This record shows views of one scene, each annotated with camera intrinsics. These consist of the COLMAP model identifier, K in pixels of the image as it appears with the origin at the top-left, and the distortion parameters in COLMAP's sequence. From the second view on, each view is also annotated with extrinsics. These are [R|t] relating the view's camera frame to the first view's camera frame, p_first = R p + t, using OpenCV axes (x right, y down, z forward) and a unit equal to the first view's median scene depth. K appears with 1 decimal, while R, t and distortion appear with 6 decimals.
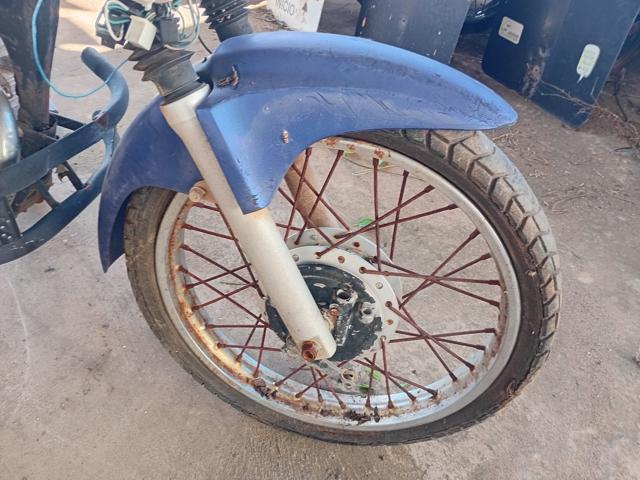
lens RADIAL K [[489.9, 0, 319.3], [0, 489.9, 237.1], [0, 0, 1]] dist [-0.016908, -0.008401]
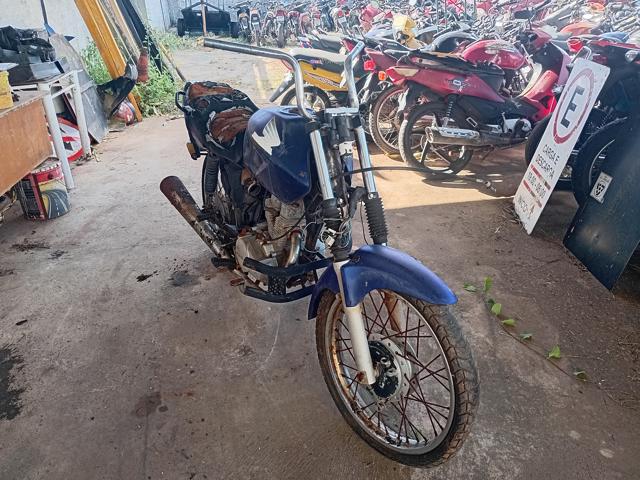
lens RADIAL K [[489.9, 0, 319.6], [0, 489.9, 240.2], [0, 0, 1]] dist [-0.016908, -0.008401]
pose [[0.792690, 0.222890, -0.567418, 0.766573], [-0.364013, 0.919677, -0.147269, 0.042966], [0.489017, 0.323287, 0.810153, -0.893896]]
